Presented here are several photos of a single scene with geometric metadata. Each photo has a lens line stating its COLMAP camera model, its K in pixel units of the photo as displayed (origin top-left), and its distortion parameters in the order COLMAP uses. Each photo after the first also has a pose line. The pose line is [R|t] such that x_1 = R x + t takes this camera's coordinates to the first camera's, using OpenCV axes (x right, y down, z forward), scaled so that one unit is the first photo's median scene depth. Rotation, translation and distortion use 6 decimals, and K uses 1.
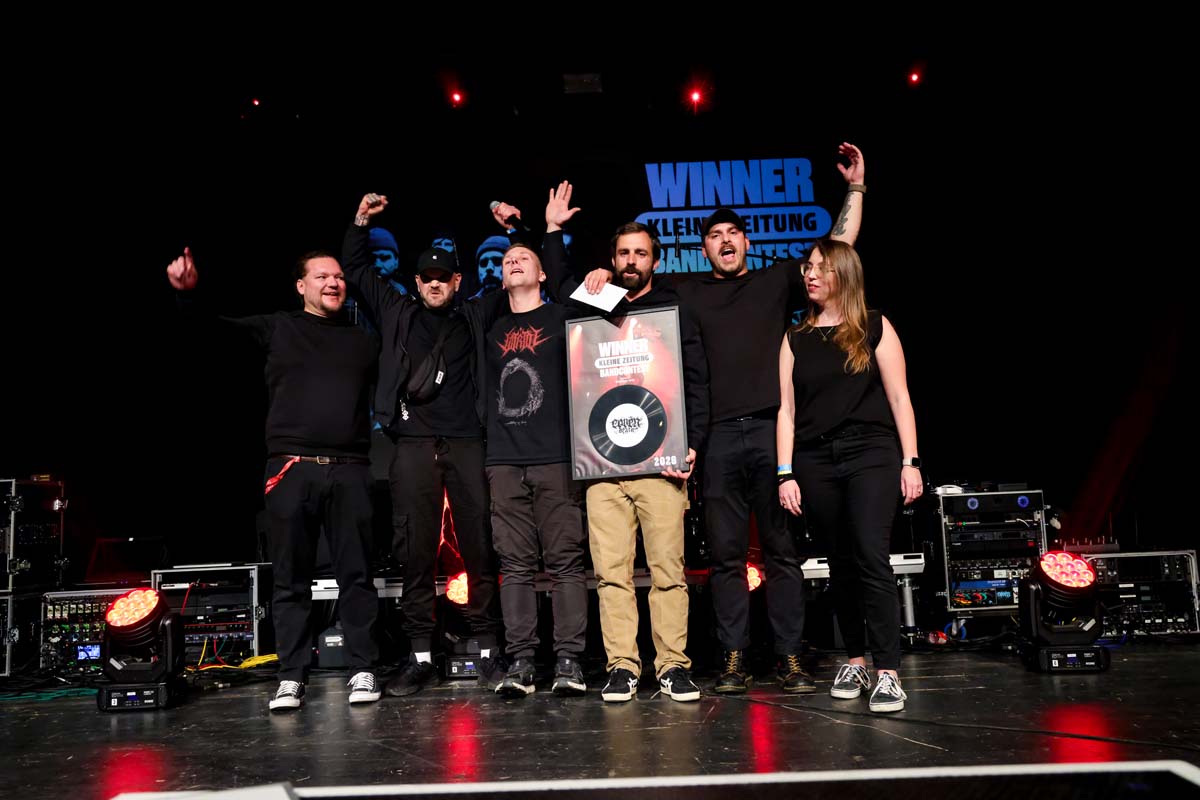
lens RADIAL K [[993.4, 0, 596.3], [0, 993.4, 401.7], [0, 0, 1]] dist [-0.026393, 0.058058]
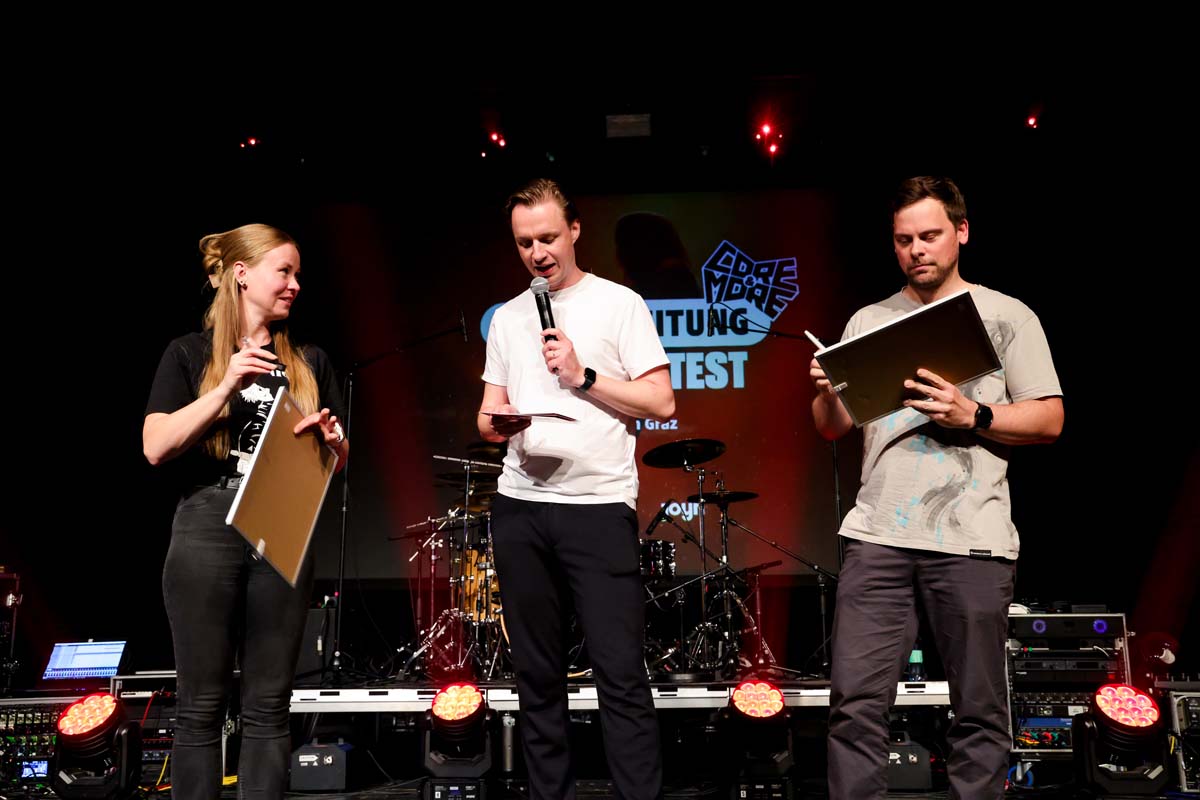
lens RADIAL K [[1218.8, 0, 600.0], [0, 1218.8, 412.2], [0, 0, 1]] dist [0.075475, 0.000000]
pose [[0.998248, 0.019076, -0.056014, 0.051987], [-0.022425, 0.997959, -0.059789, -0.011123], [0.054759, 0.060941, 0.996638, -0.108428]]
